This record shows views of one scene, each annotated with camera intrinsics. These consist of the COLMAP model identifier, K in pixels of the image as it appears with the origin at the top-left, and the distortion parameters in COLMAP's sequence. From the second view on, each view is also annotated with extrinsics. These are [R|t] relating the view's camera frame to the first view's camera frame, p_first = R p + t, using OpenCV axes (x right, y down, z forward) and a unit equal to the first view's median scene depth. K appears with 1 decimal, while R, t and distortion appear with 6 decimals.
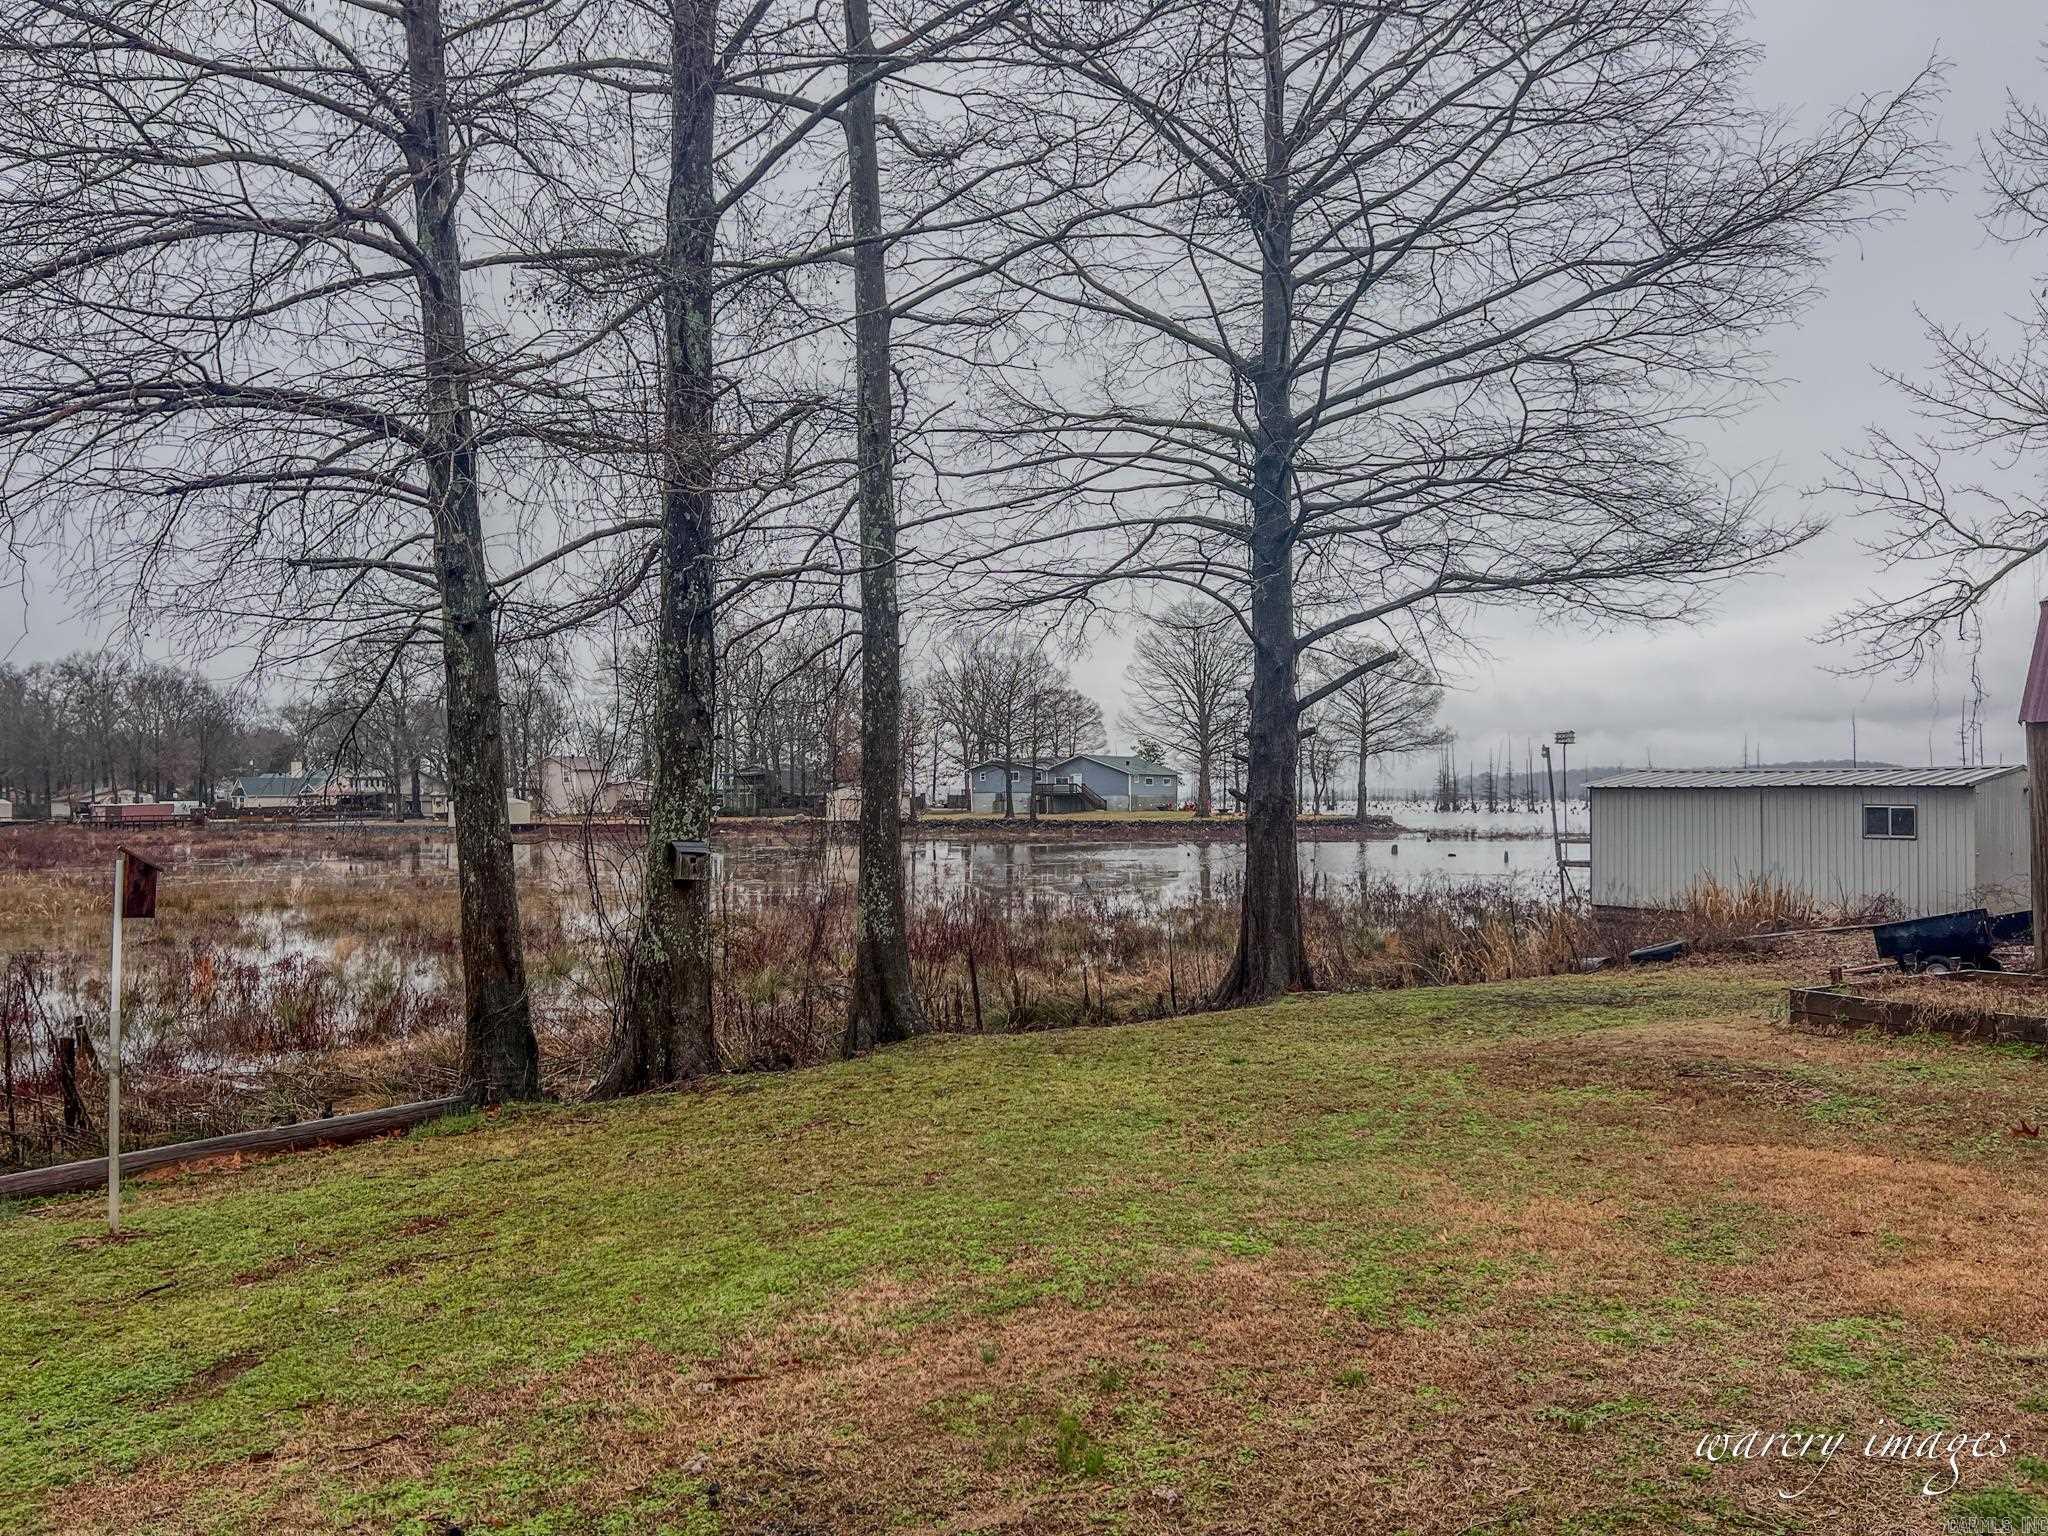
lens RADIAL K [[1528.1, 0, 1021.8], [0, 1528.1, 773.6], [0, 0, 1]] dist [0.043182, -0.054696]
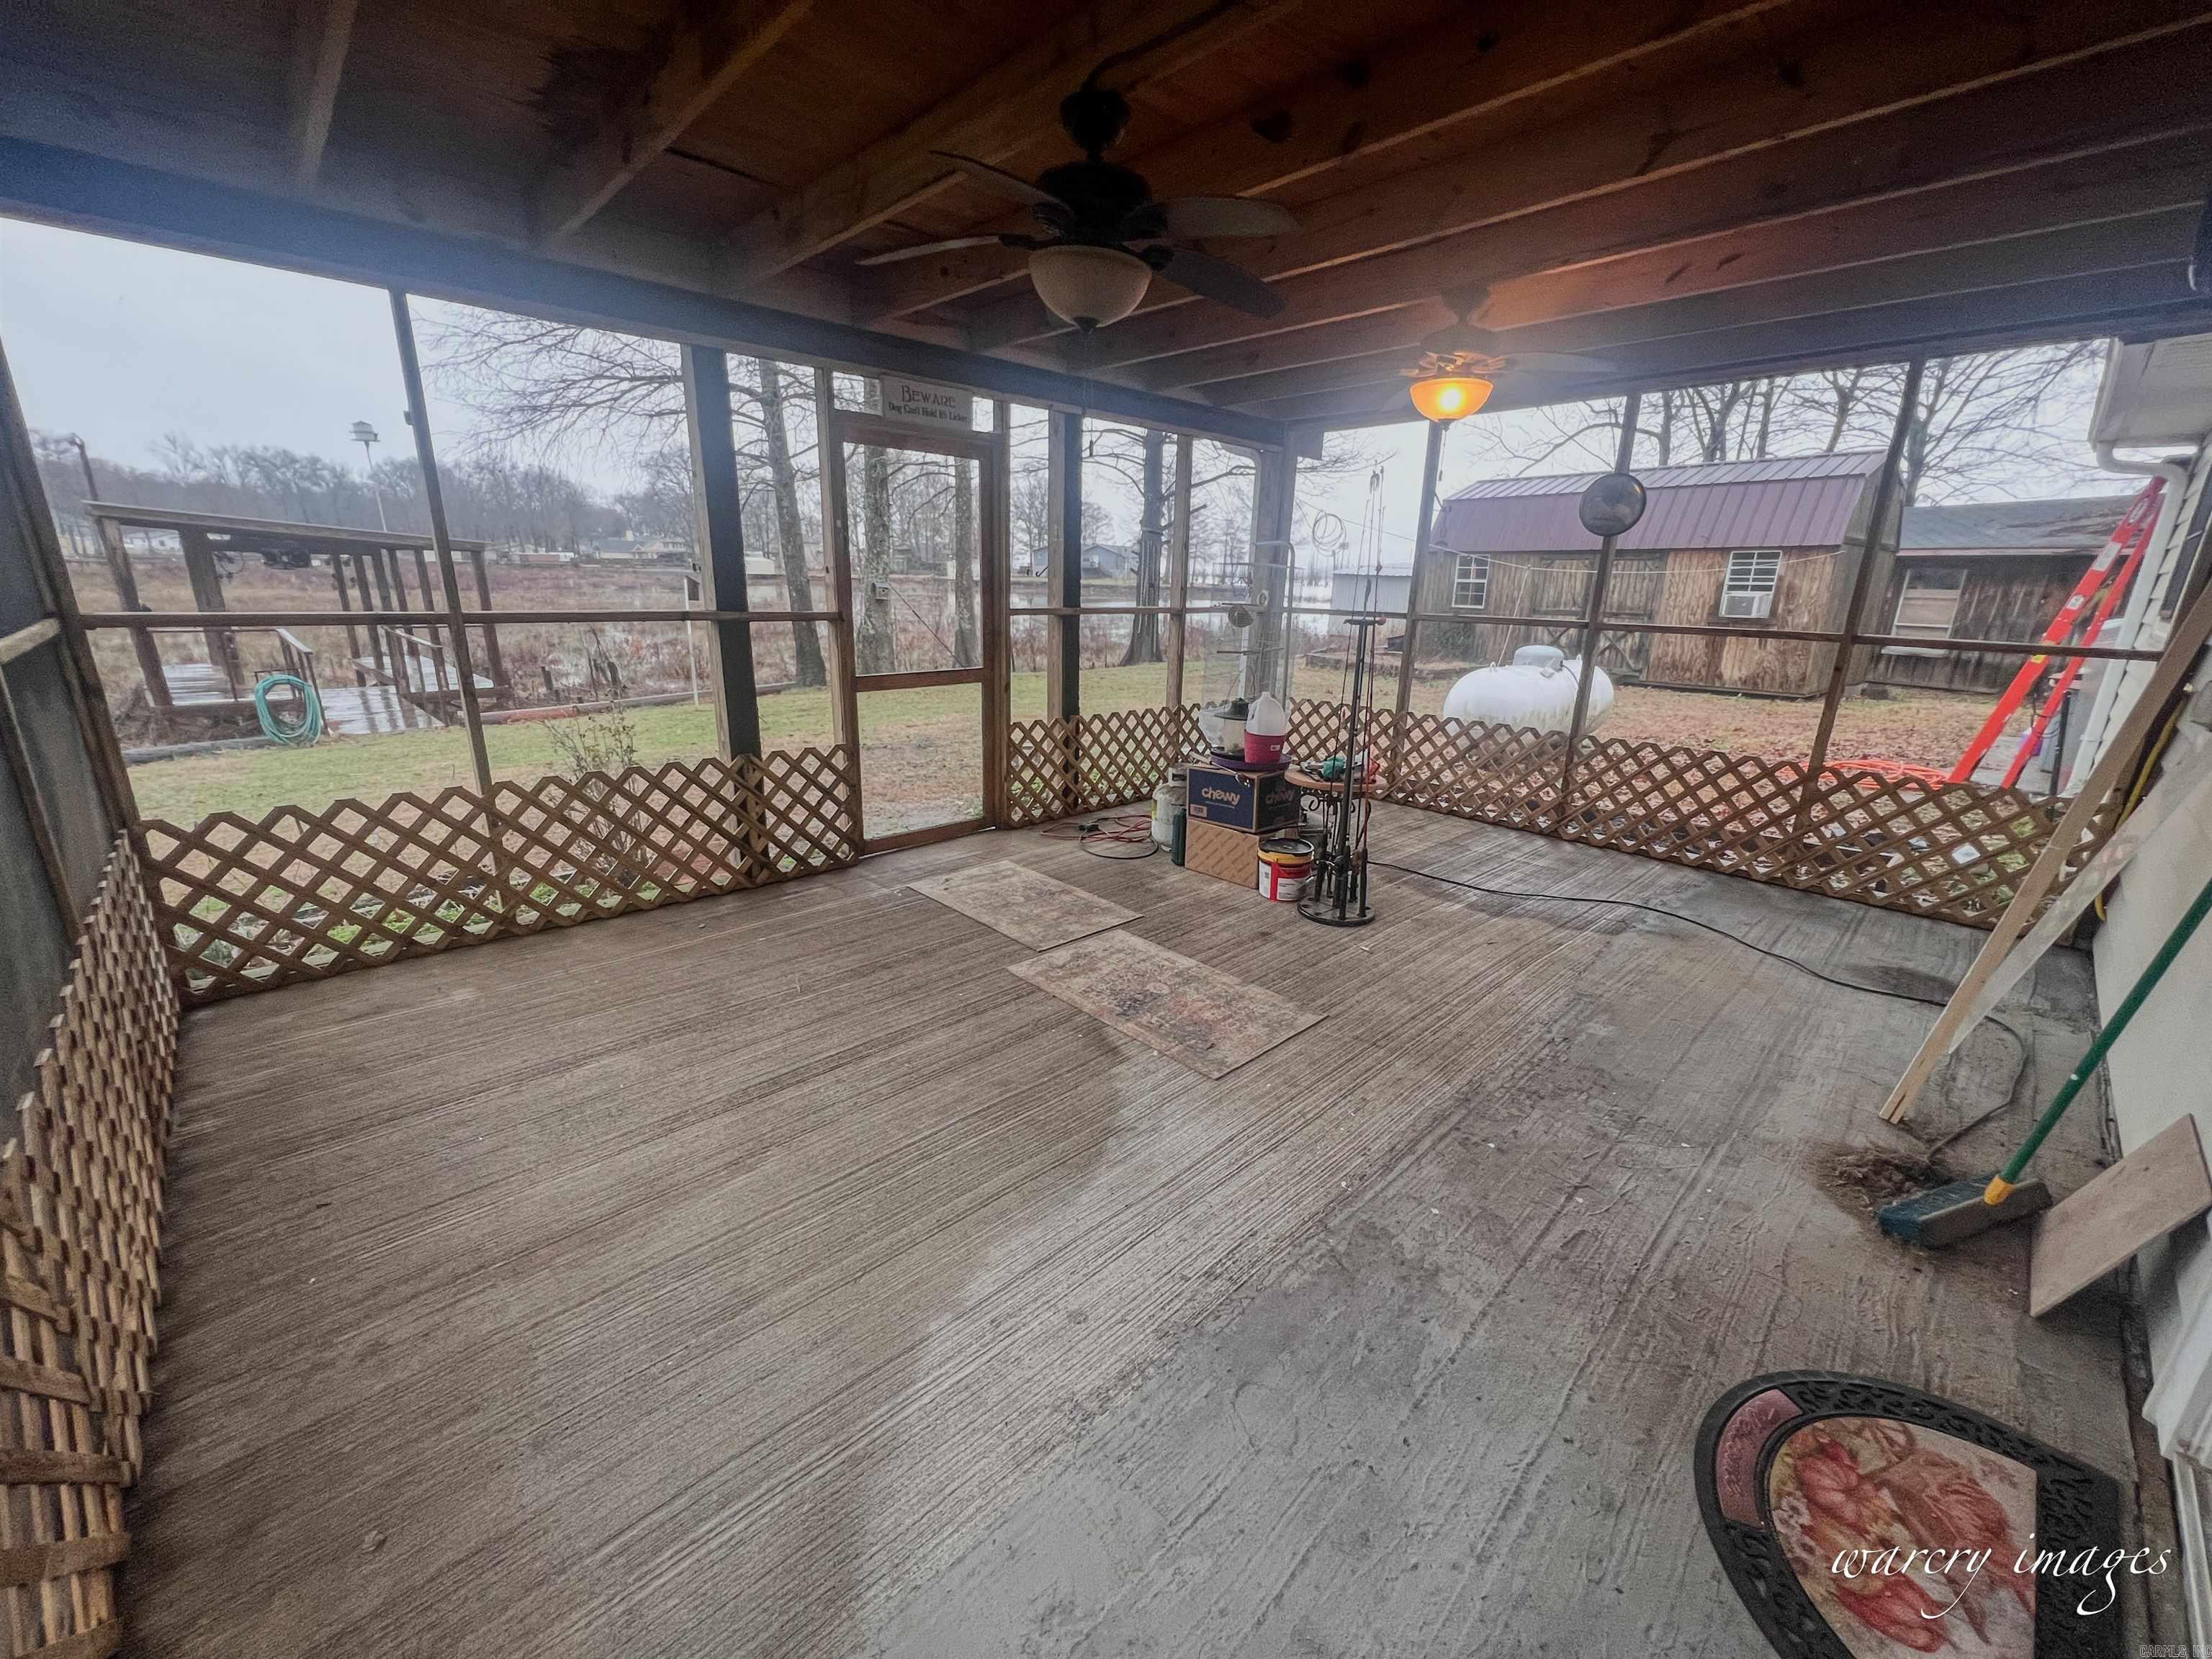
lens RADIAL K [[883.0, 0, 1099.2], [0, 883.0, 830.9], [0, 0, 1]] dist [-0.003924, 0.001216]
pose [[0.998759, 0.024049, 0.043615, 0.070500], [-0.035990, 0.953819, 0.298218, -0.008343], [-0.034428, -0.299418, 0.953501, -0.434884]]
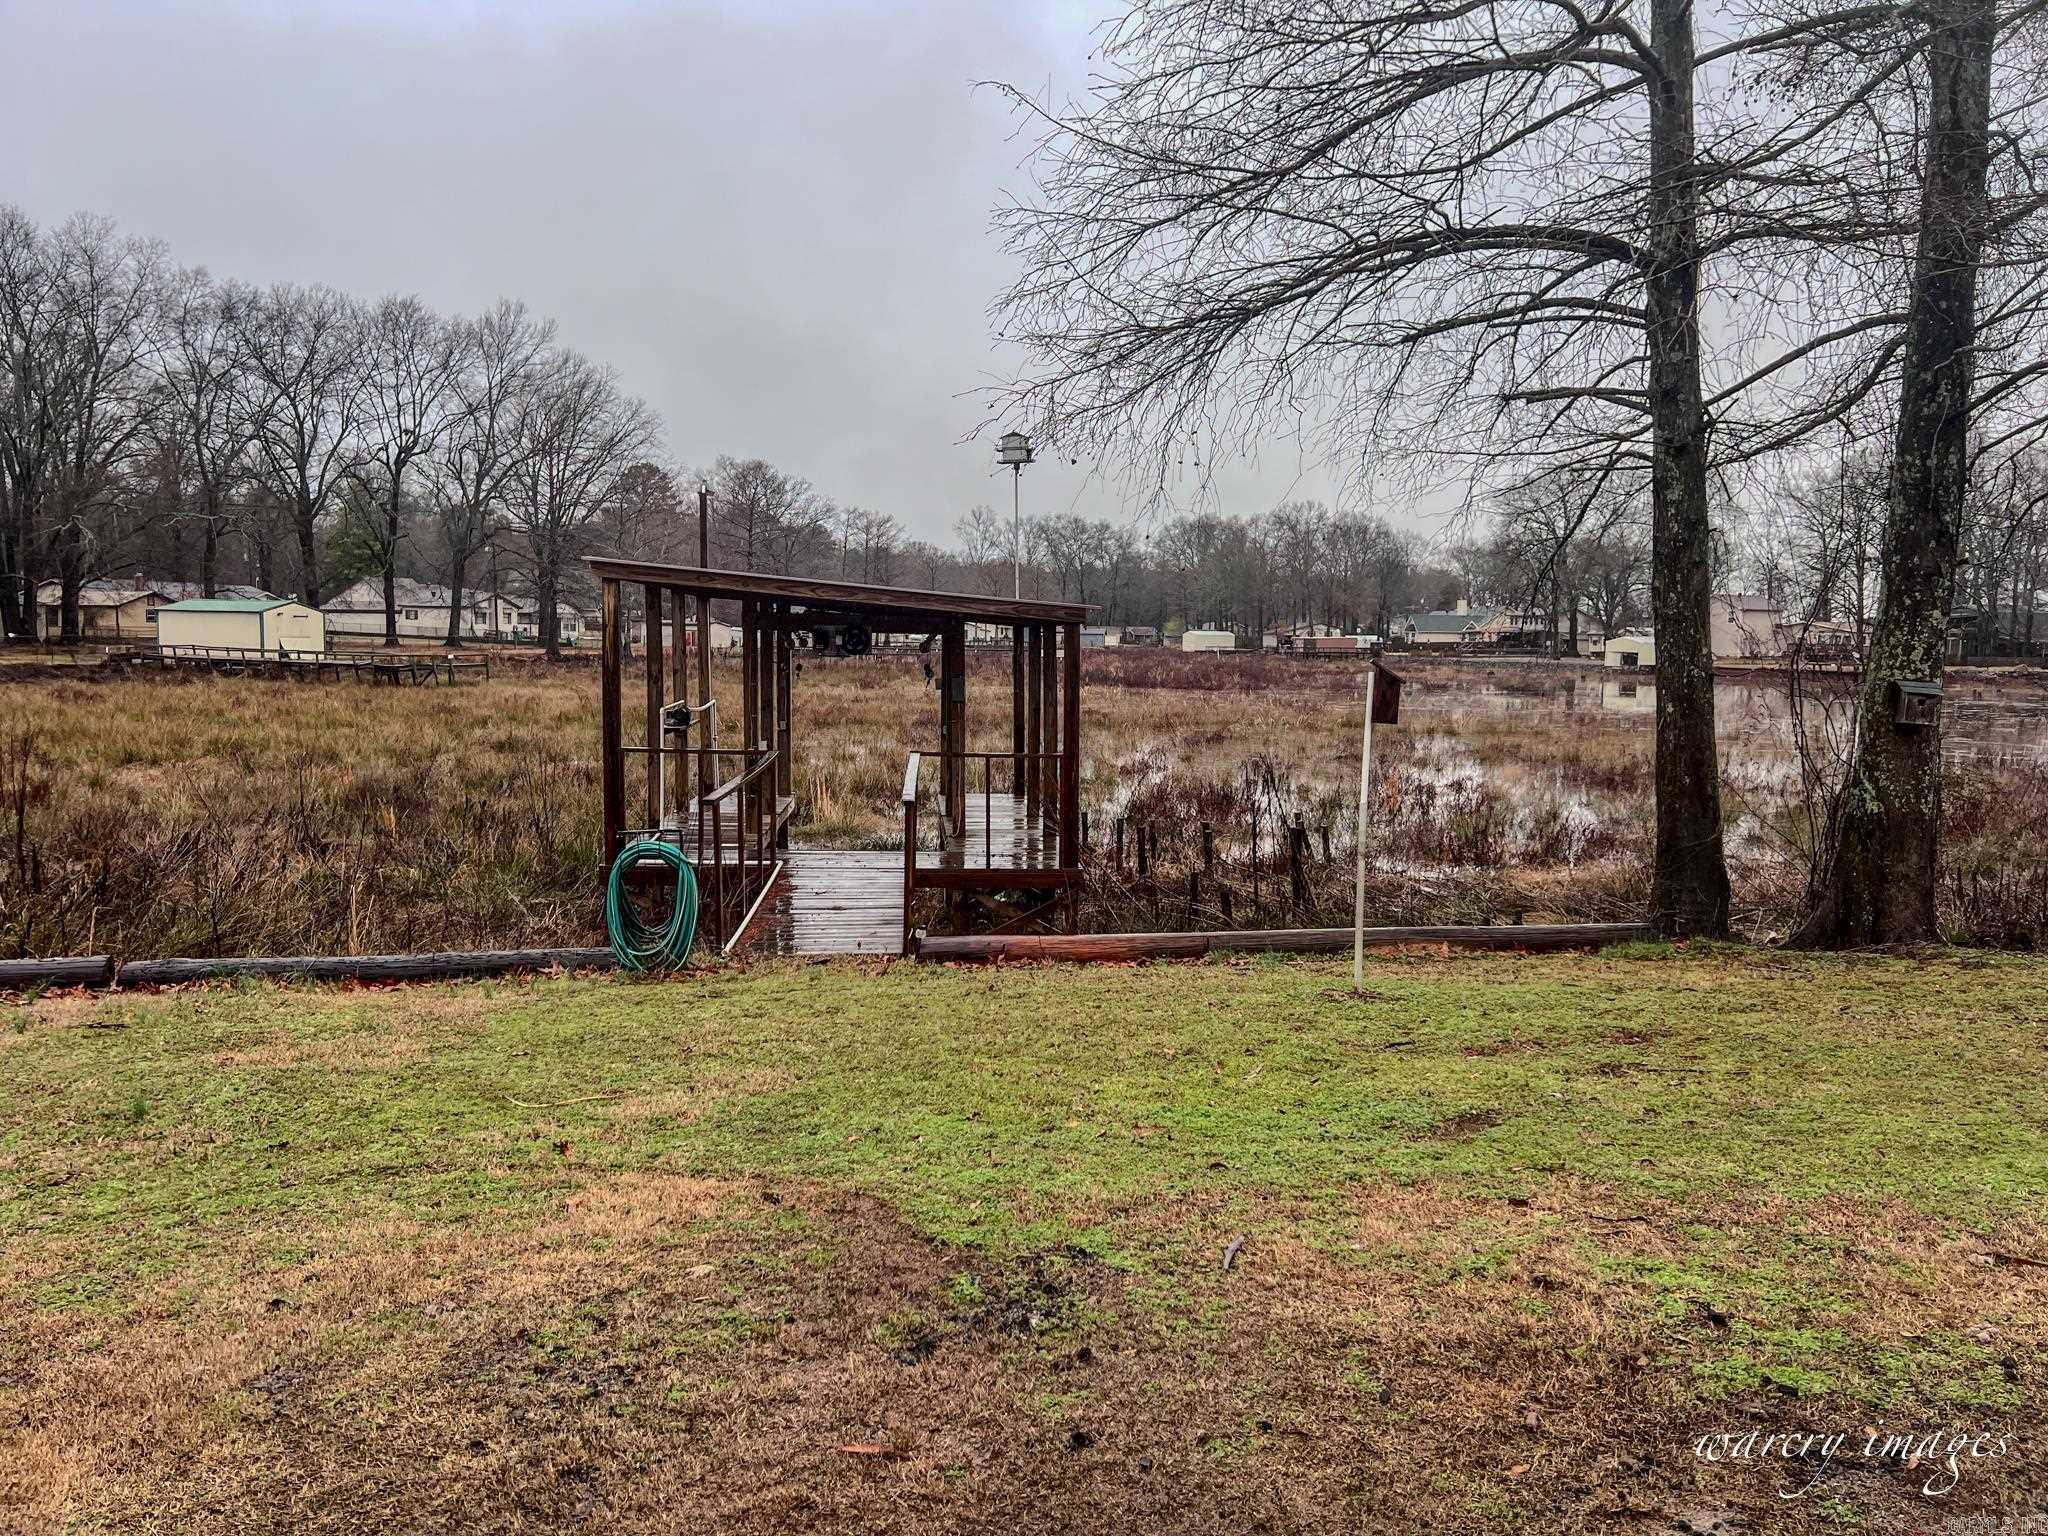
lens RADIAL K [[1528.1, 0, 1018.5], [0, 1528.1, 769.9], [0, 0, 1]] dist [0.043182, -0.054696]
pose [[0.752624, 0.076914, -0.653943, -0.022193], [-0.010229, 0.994400, 0.105185, 0.007193], [0.658371, -0.072475, 0.749196, -0.015139]]
